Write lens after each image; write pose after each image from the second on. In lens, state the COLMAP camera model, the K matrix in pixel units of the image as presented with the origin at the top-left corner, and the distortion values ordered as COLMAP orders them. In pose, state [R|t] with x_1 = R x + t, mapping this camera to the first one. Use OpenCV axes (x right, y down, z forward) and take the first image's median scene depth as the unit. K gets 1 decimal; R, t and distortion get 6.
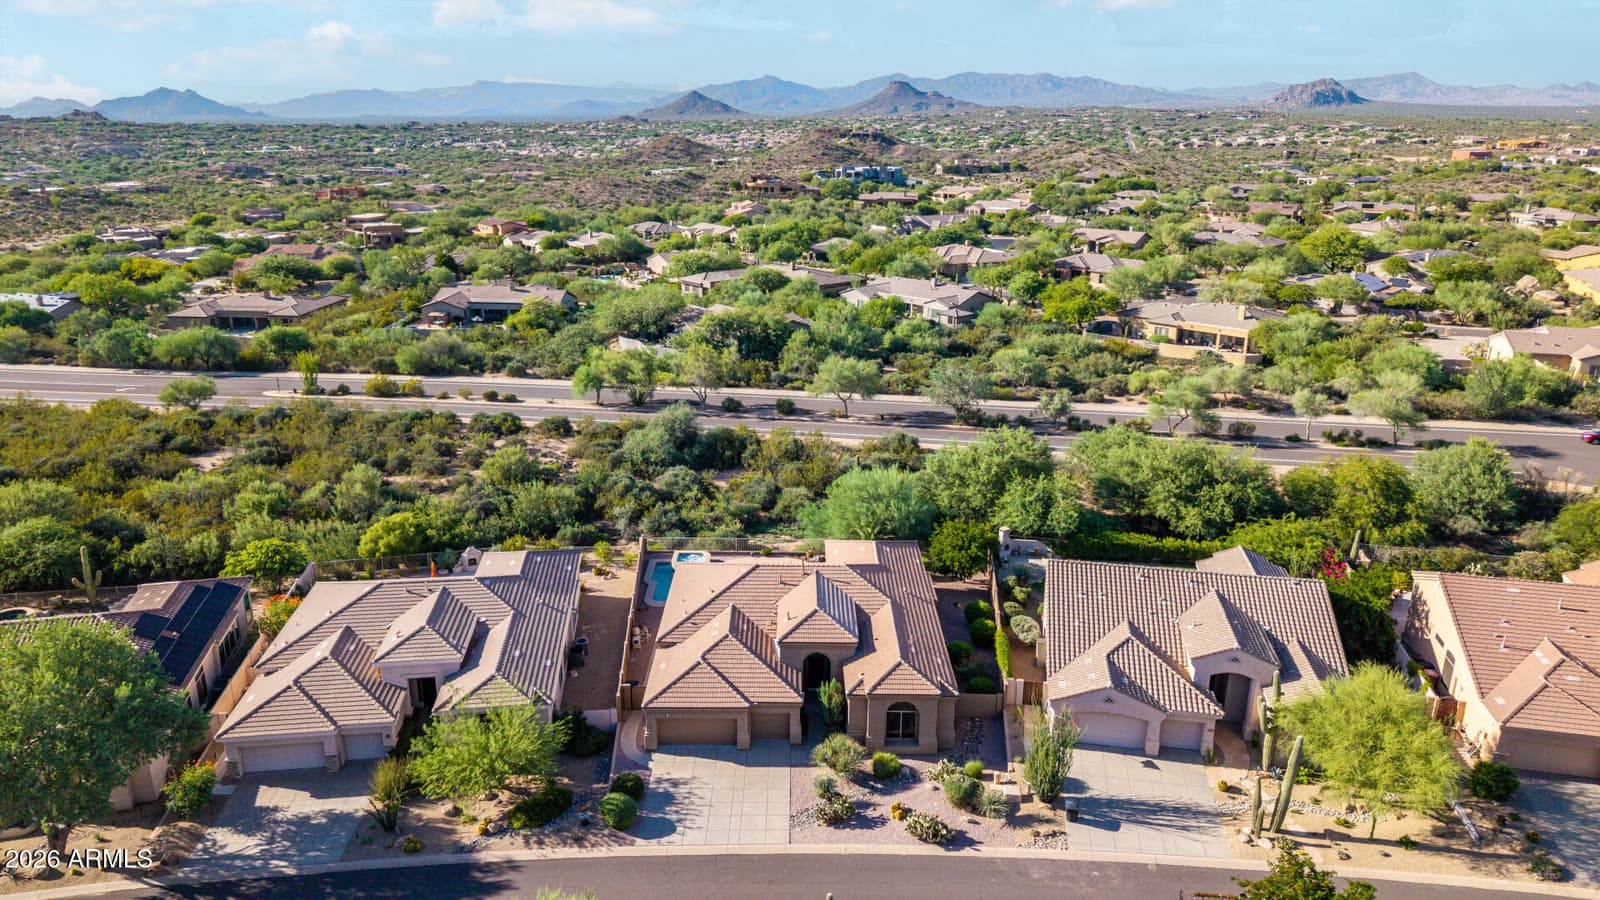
lens RADIAL K [[1066.0, 0, 798.5], [0, 1066.0, 453.9], [0, 0, 1]] dist [0.026486, -0.021859]
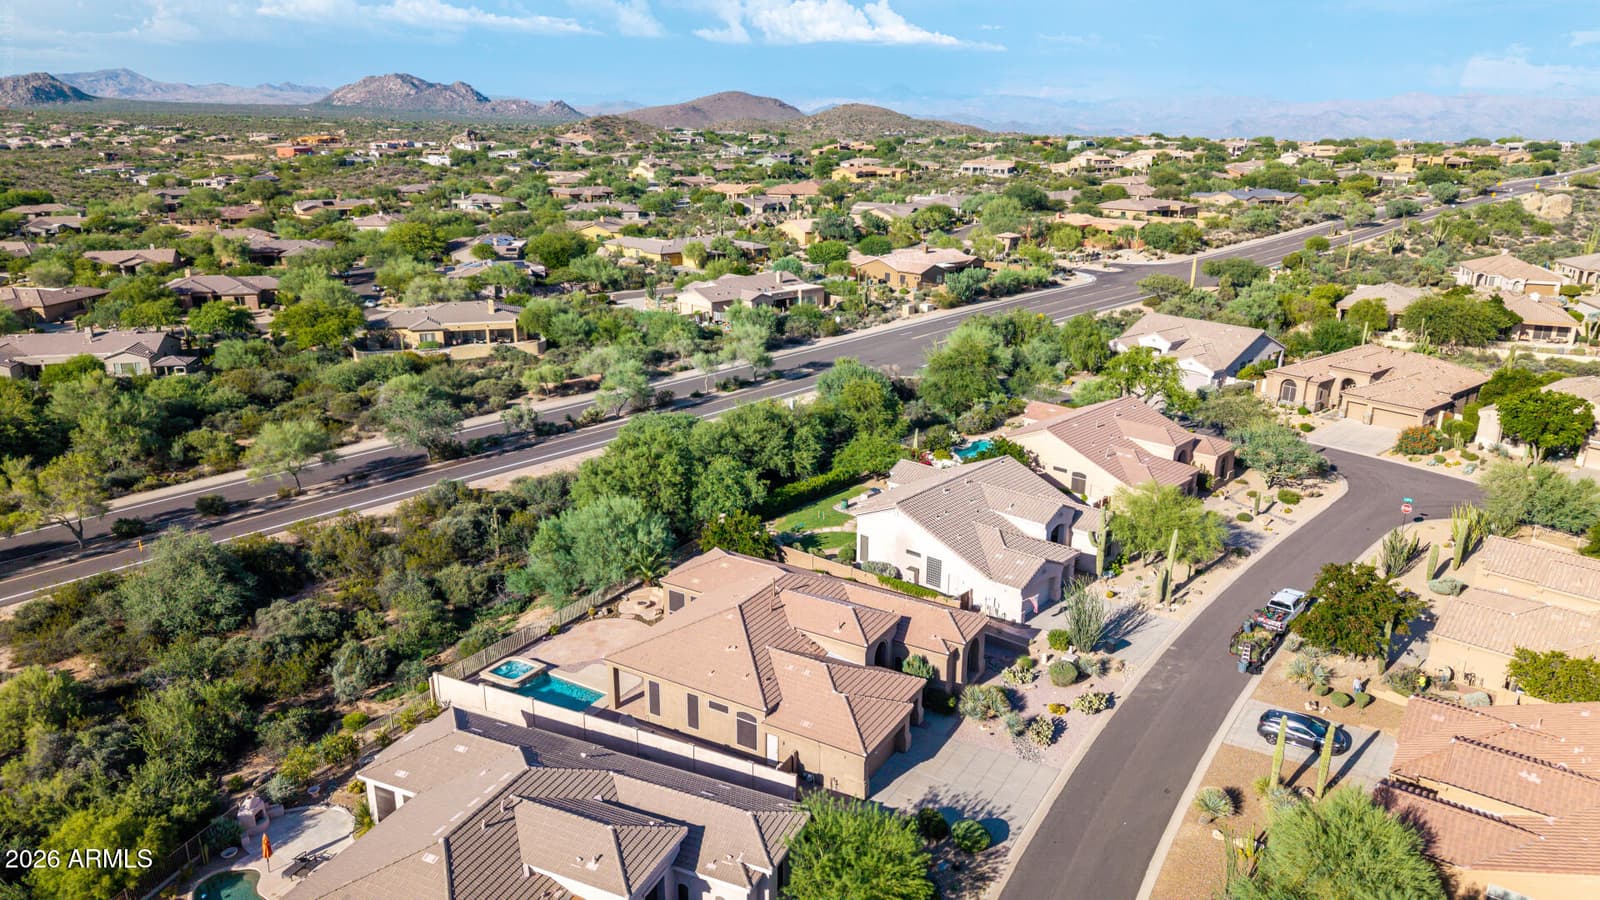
lens RADIAL K [[1066.0, 0, 794.1], [0, 1066.0, 454.4], [0, 0, 1]] dist [0.026486, -0.021859]
pose [[0.519416, -0.263502, 0.812880, -0.383109], [0.261292, 0.954682, 0.142508, -0.075234], [-0.813593, 0.138378, 0.564728, 0.206237]]
